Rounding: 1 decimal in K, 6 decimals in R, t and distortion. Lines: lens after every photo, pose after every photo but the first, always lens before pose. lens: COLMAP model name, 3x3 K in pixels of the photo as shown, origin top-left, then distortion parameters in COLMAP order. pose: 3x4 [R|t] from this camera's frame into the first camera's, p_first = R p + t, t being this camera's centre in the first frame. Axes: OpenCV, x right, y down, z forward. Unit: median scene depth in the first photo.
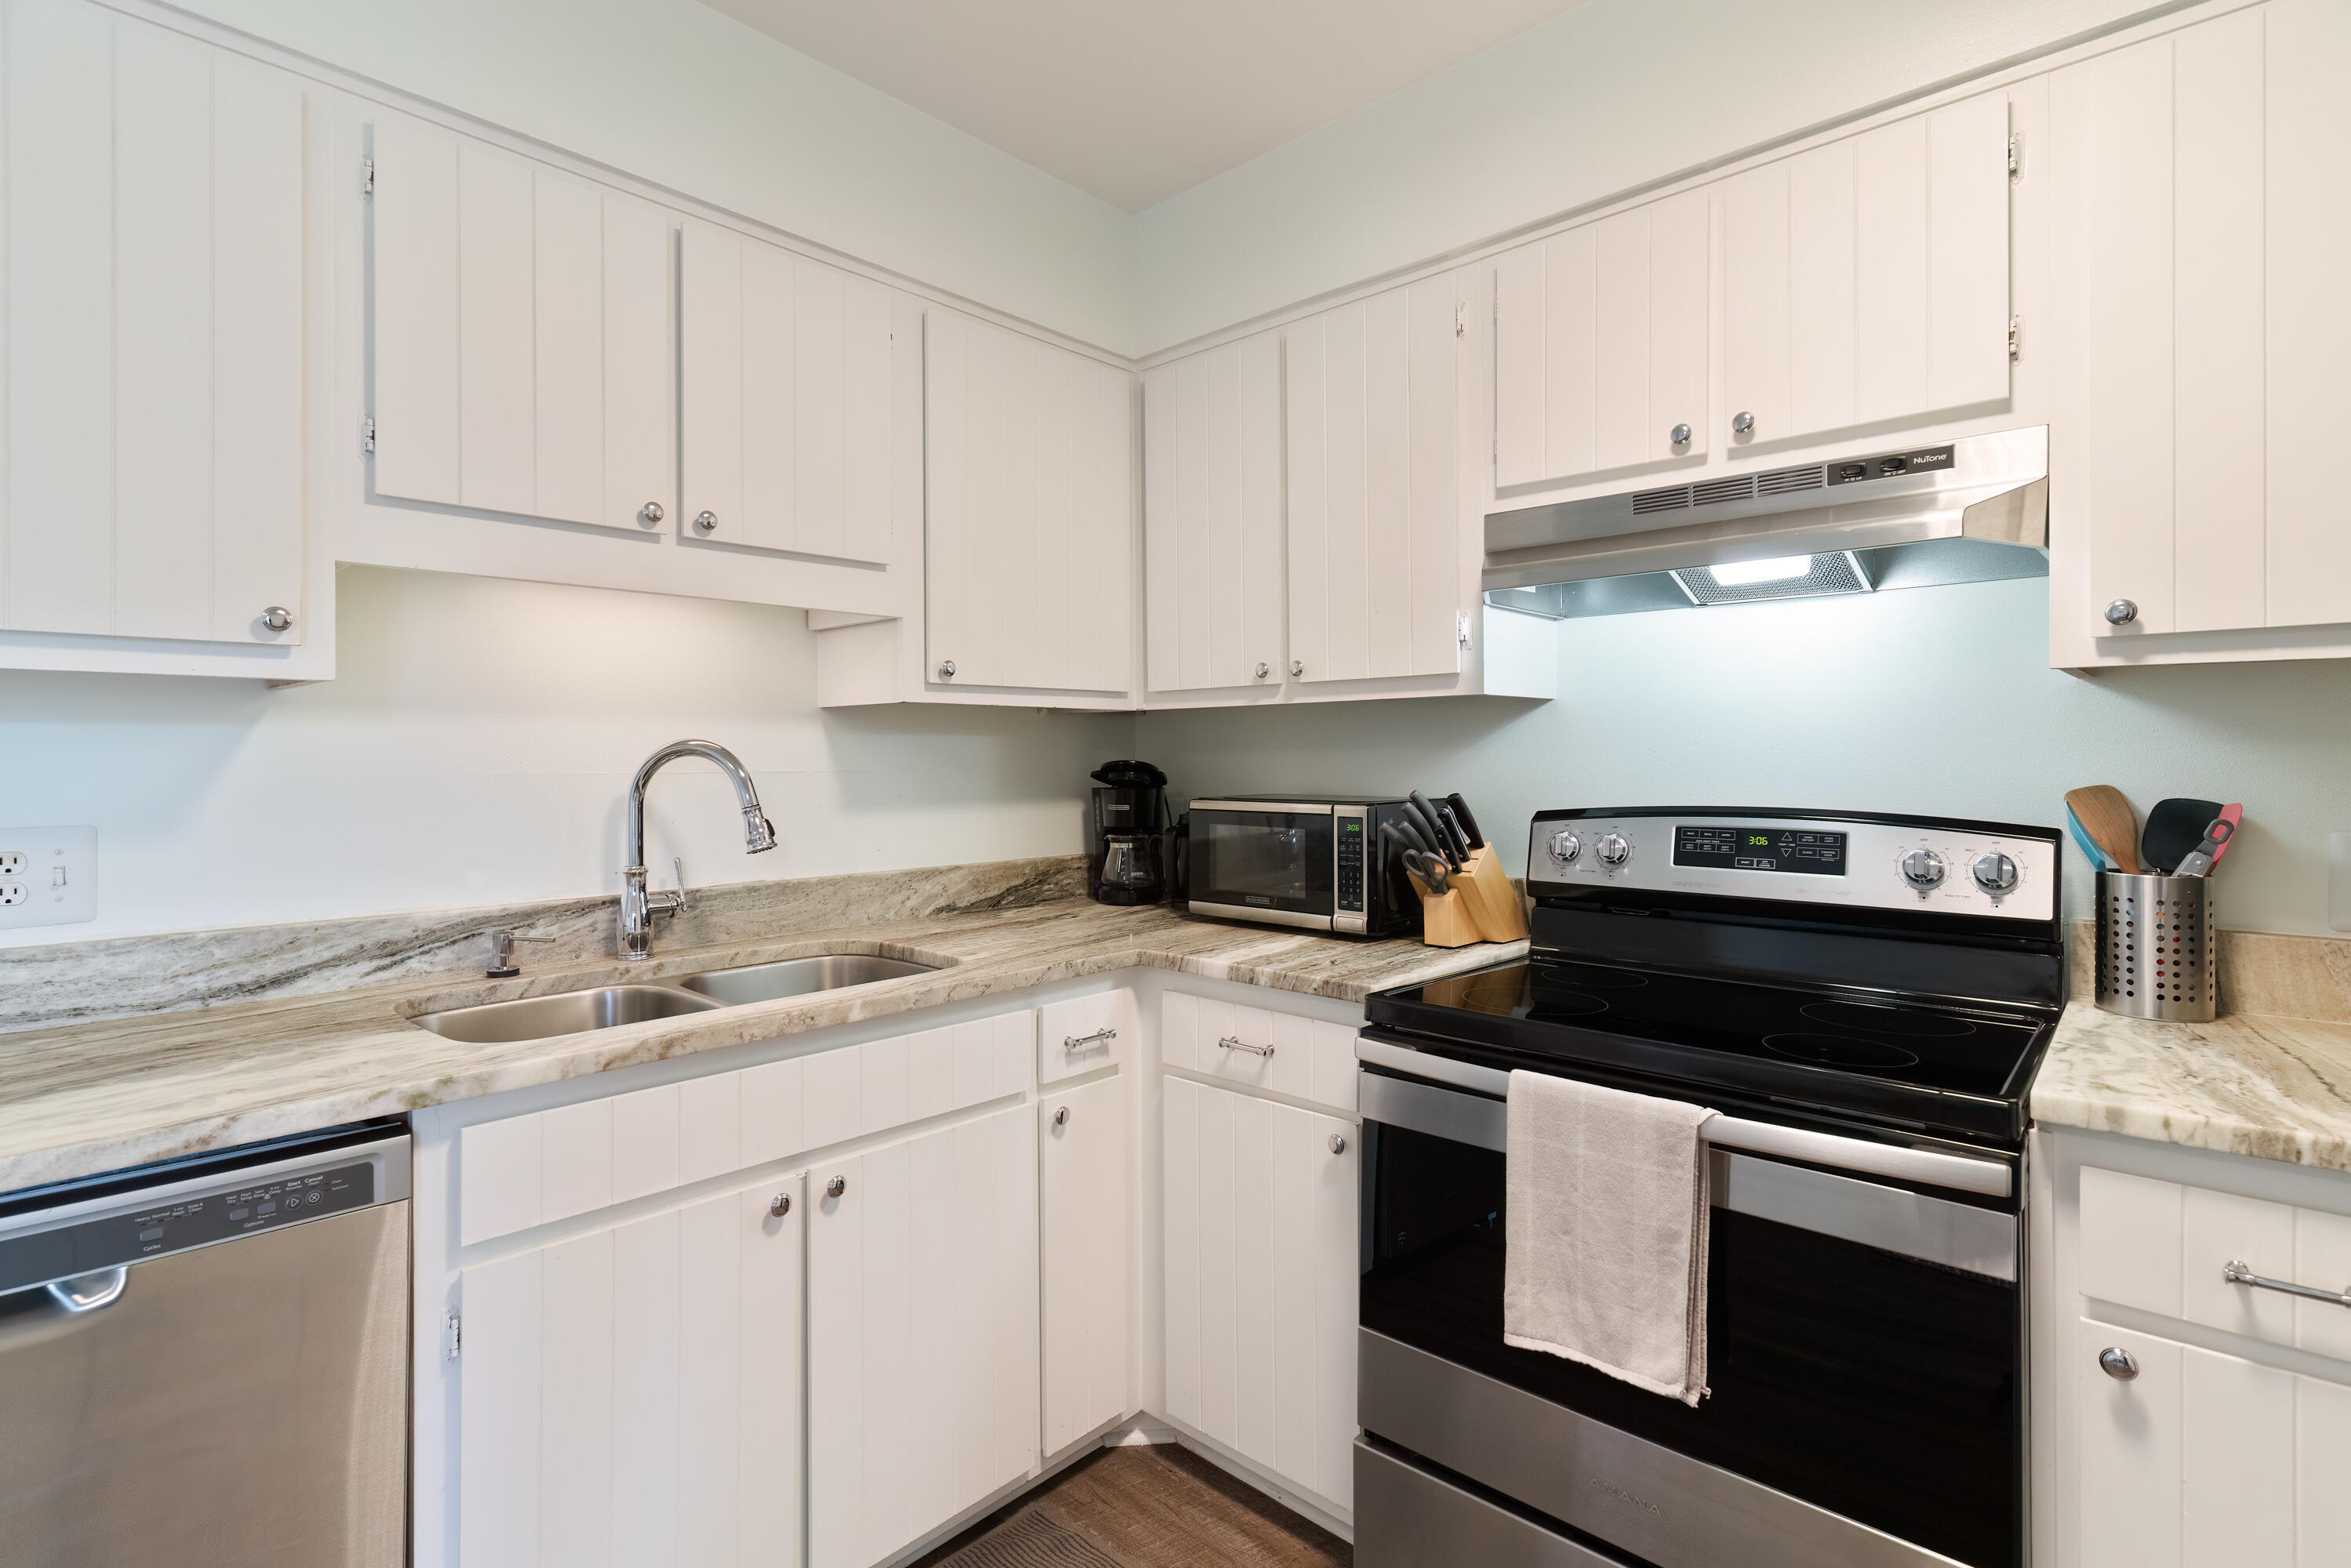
lens RADIAL K [[1117.9, 0, 1170.6], [0, 1117.9, 756.1], [0, 0, 1]] dist [0.000680, 0.001516]
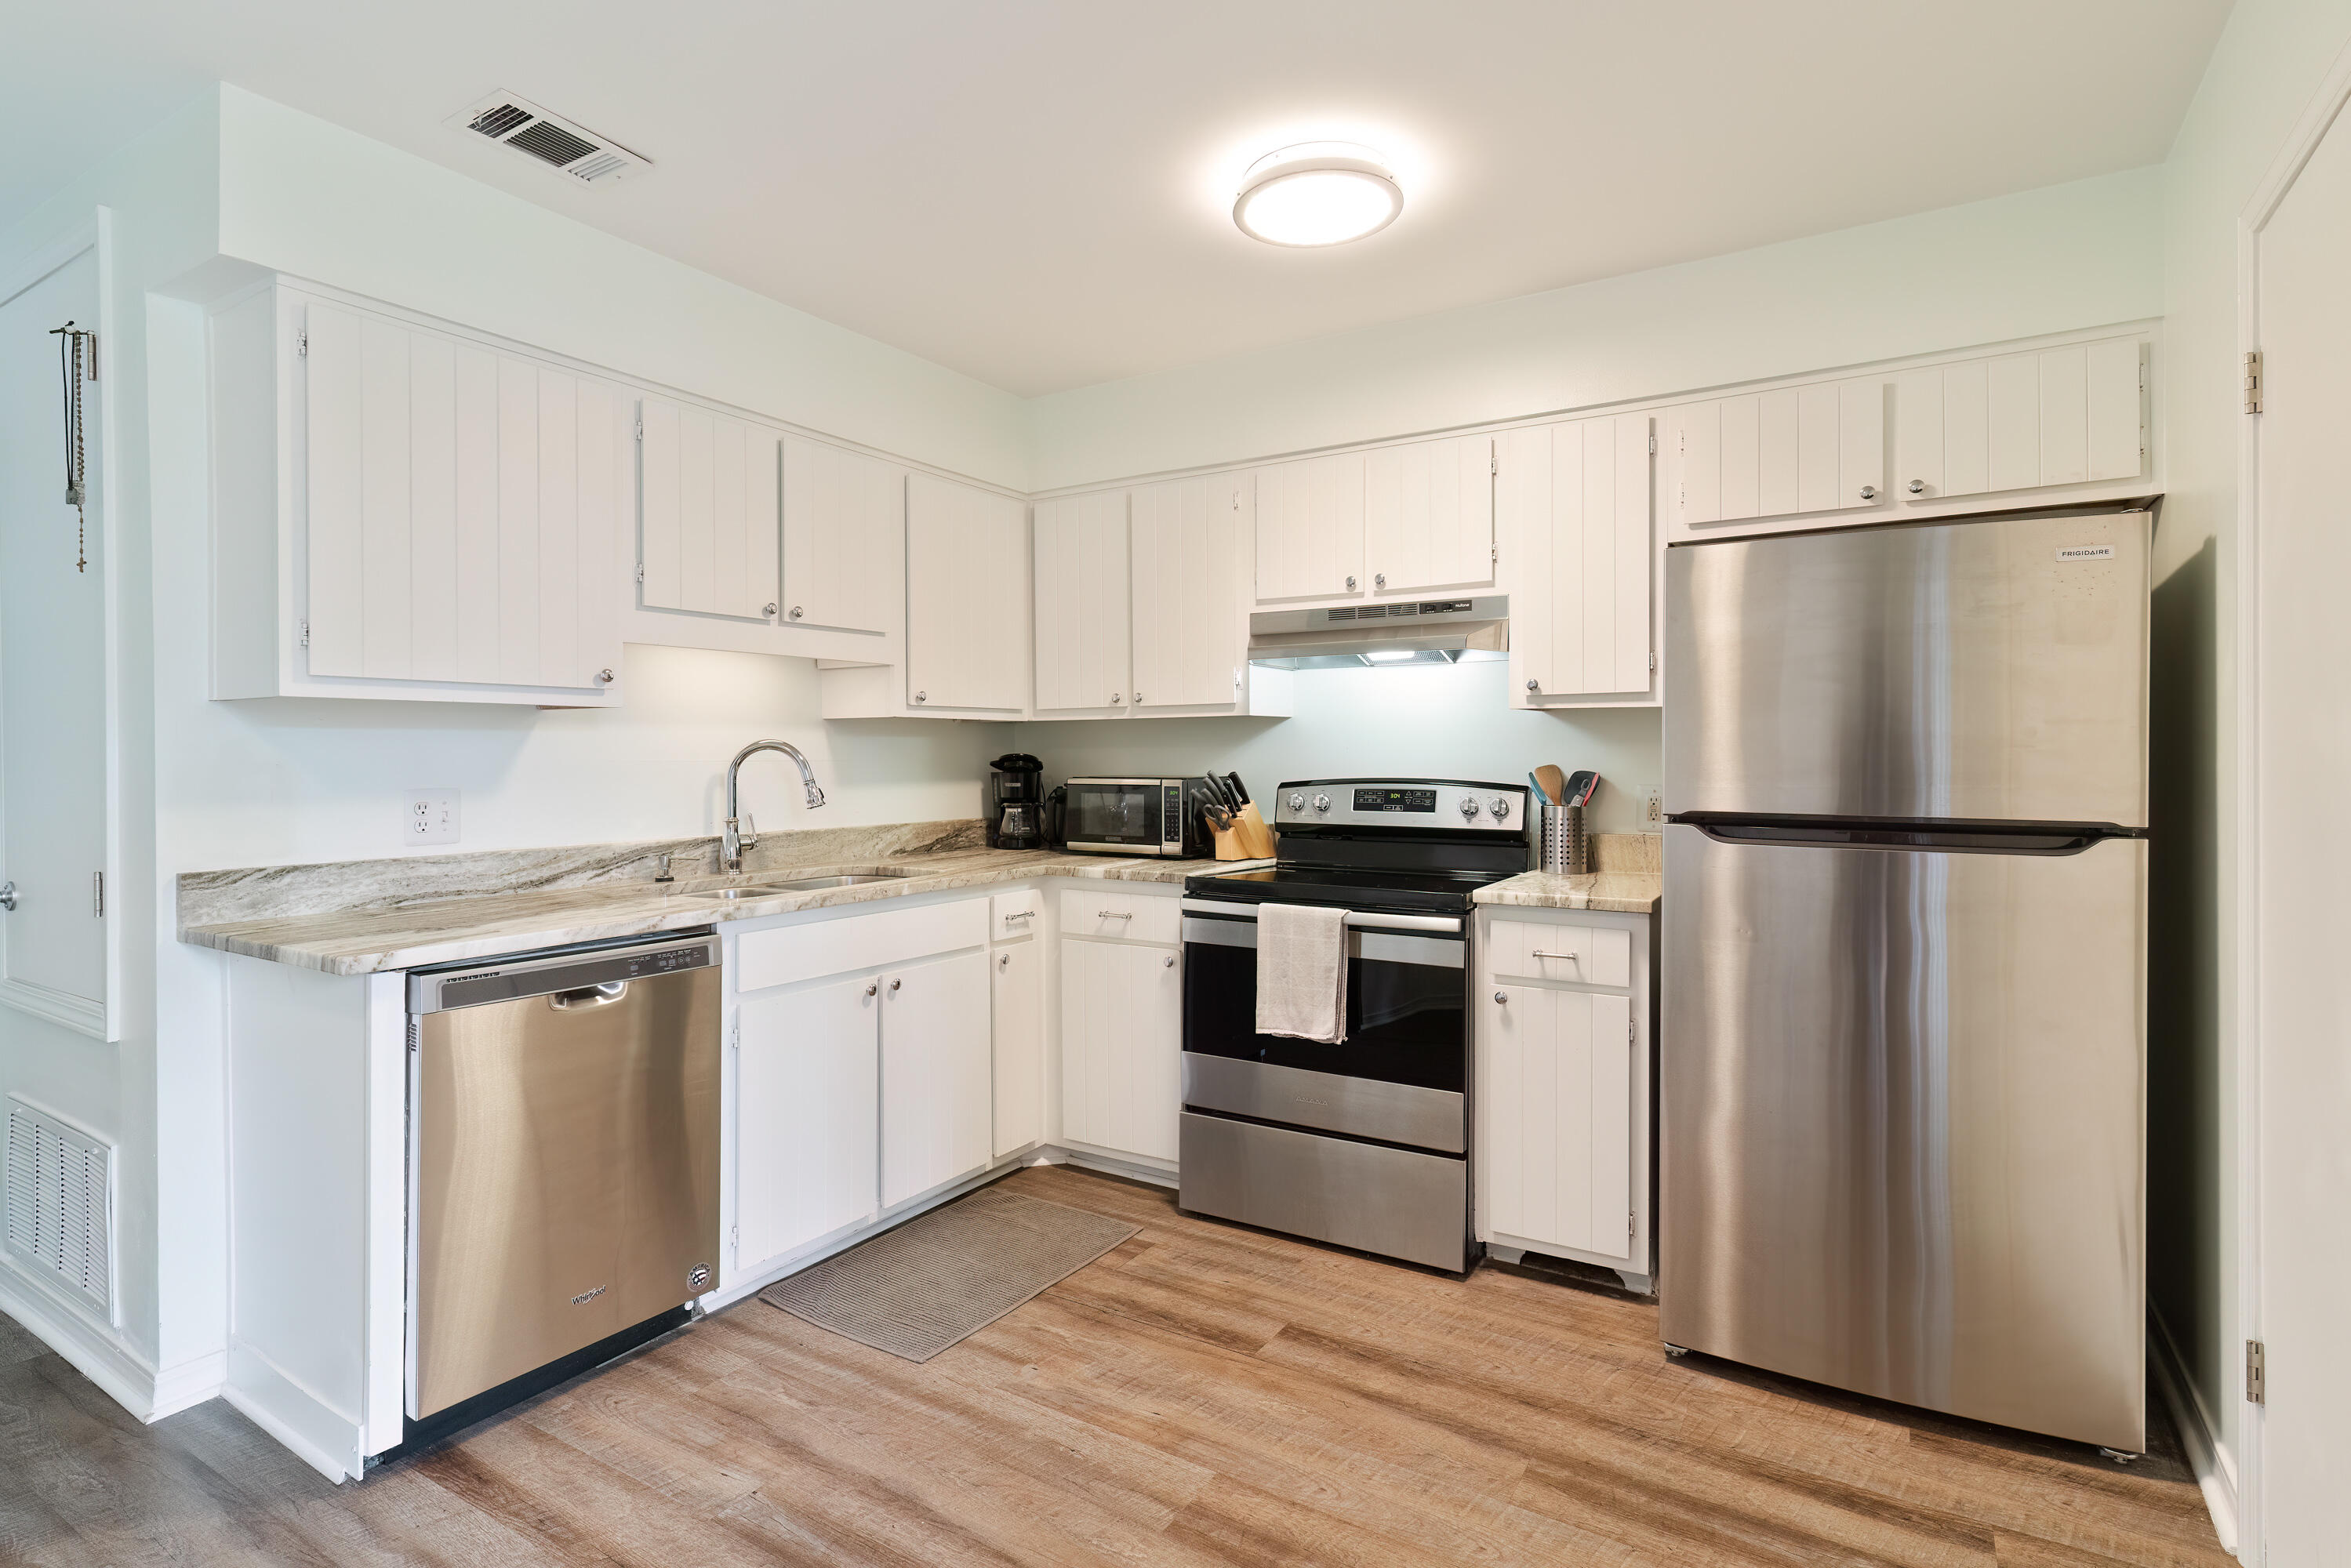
lens RADIAL K [[1117.9, 0, 1161.8], [0, 1117.9, 775.8], [0, 0, 1]] dist [0.000680, 0.001516]
pose [[0.978234, 0.000935, 0.207505, -0.226850], [-0.004136, 0.999879, 0.014994, 0.014245], [-0.207466, -0.015526, 0.978119, -0.717186]]
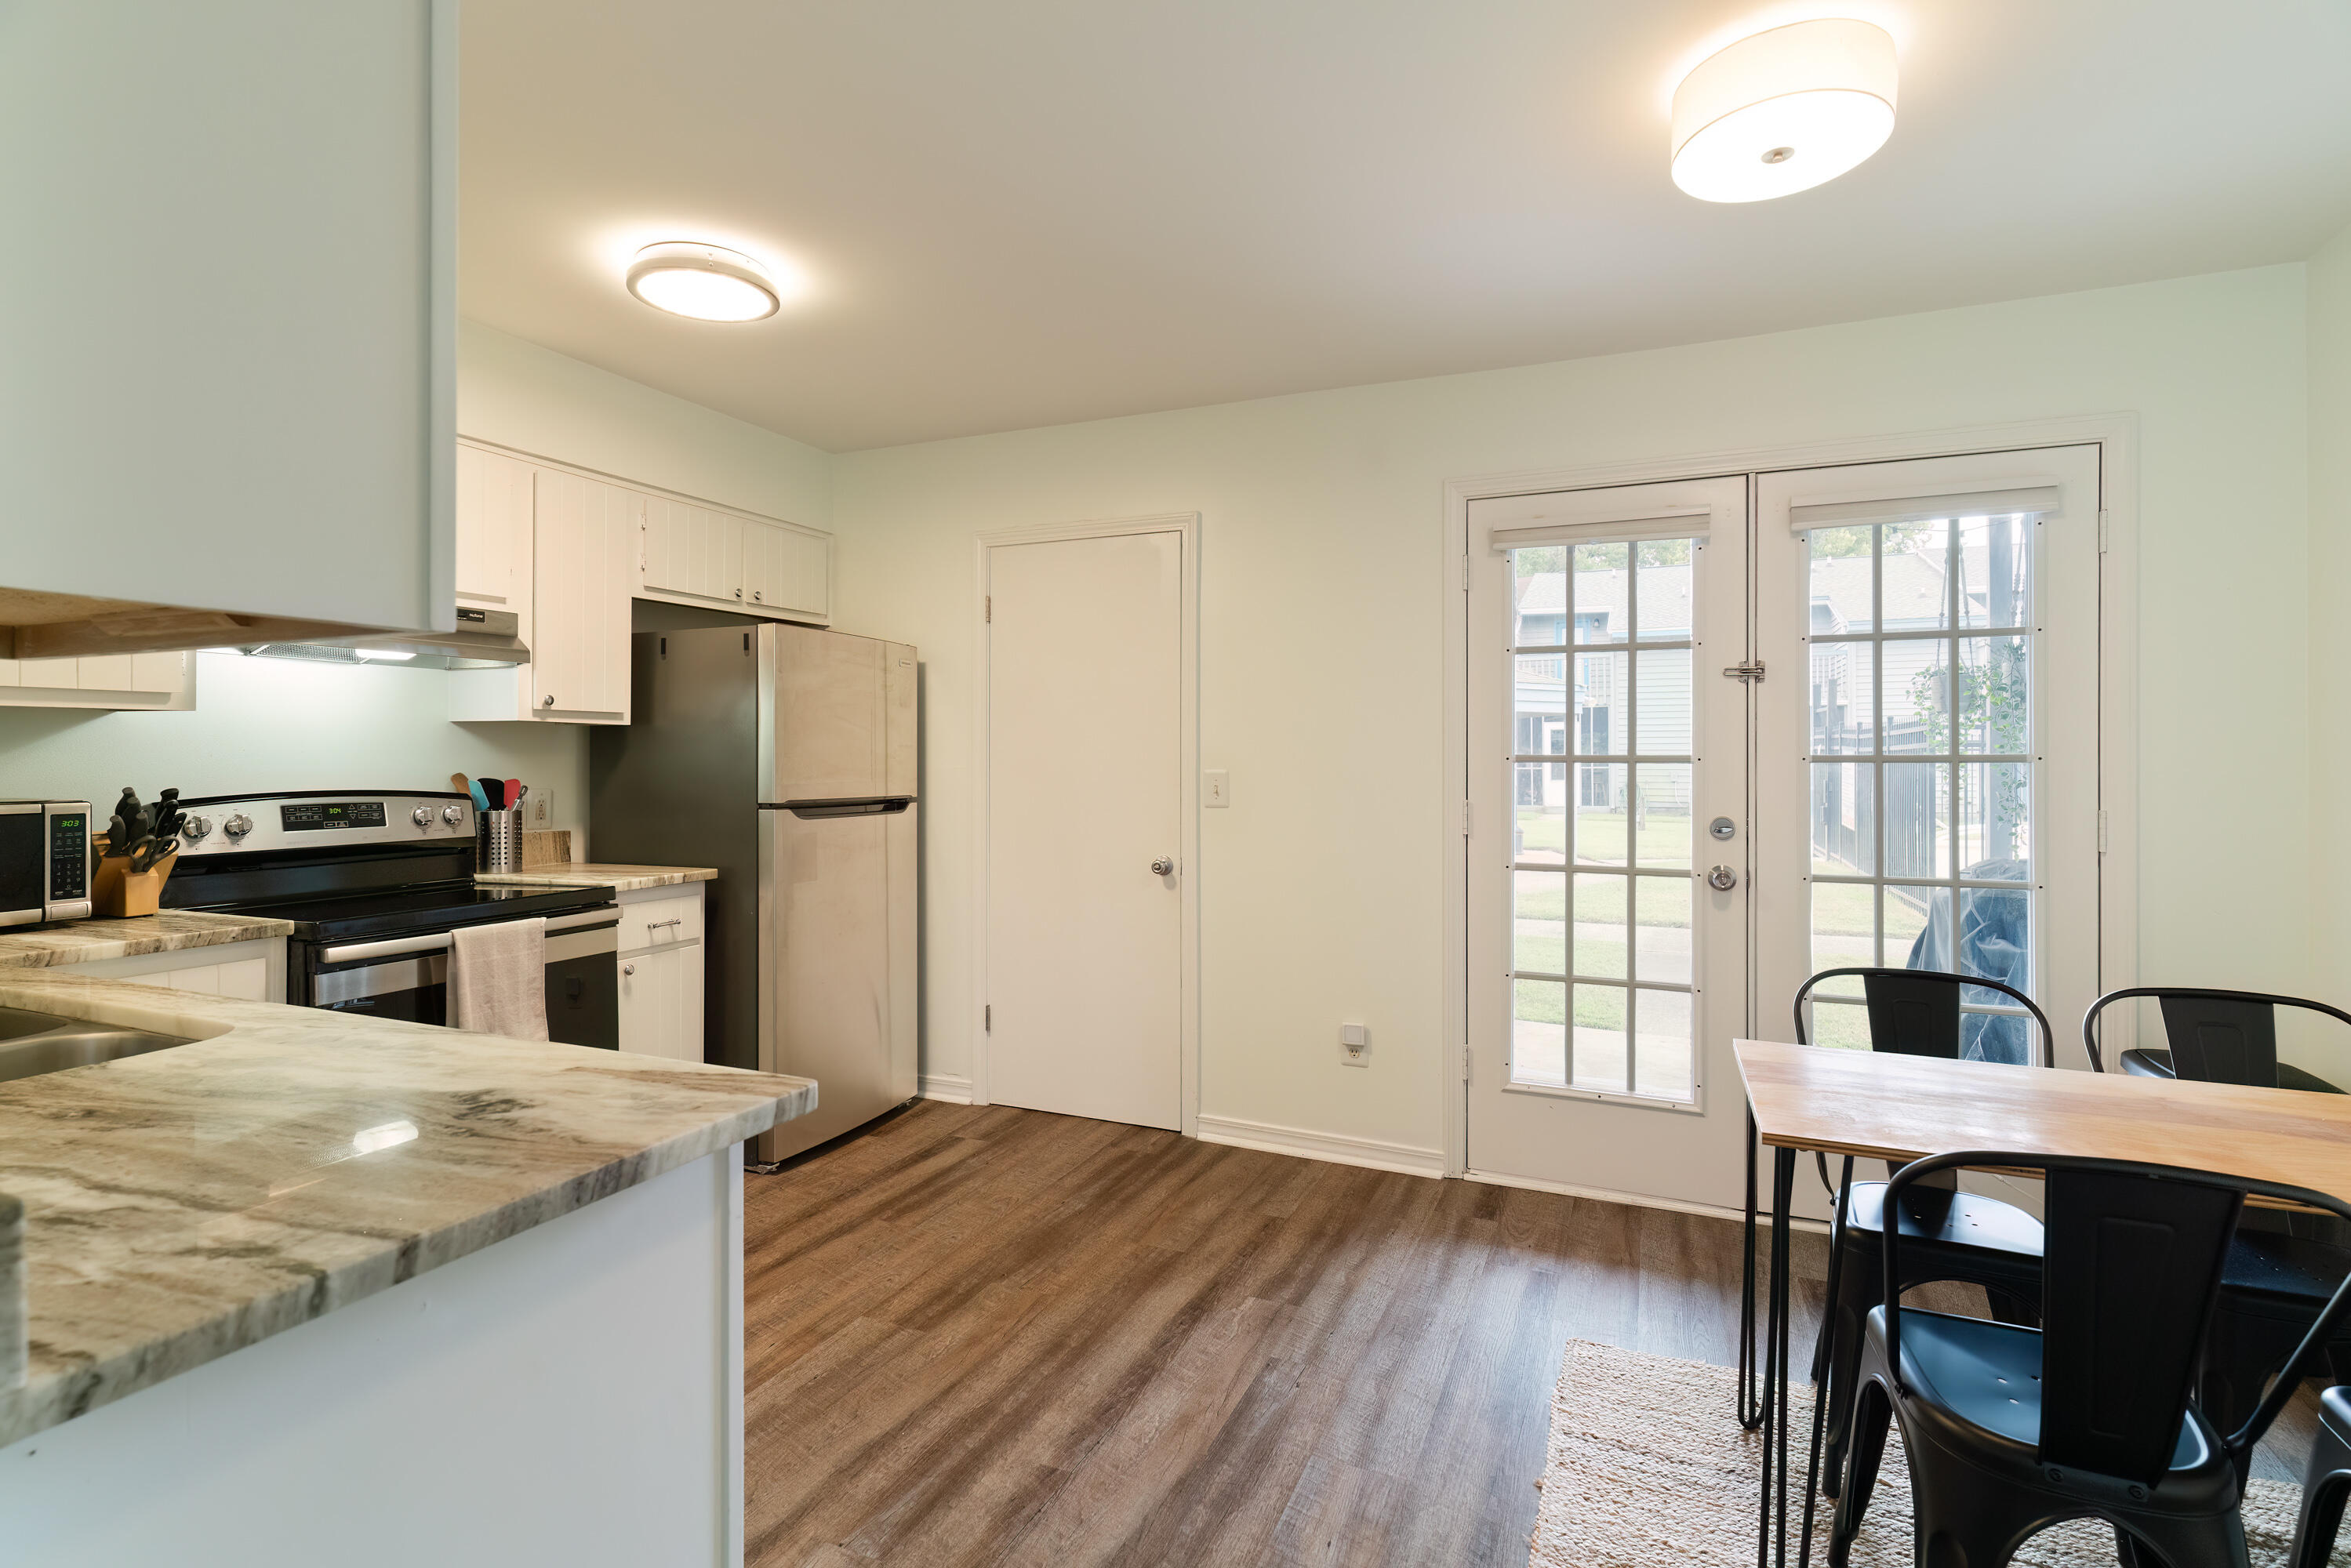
lens RADIAL K [[1117.9, 0, 1165.6], [0, 1117.9, 754.7], [0, 0, 1]] dist [0.000680, 0.001516]
pose [[-0.325053, 0.004021, 0.945687, -1.368434], [0.000216, 0.999991, -0.004178, 0.000897], [-0.945696, -0.001154, -0.325051, 0.372941]]
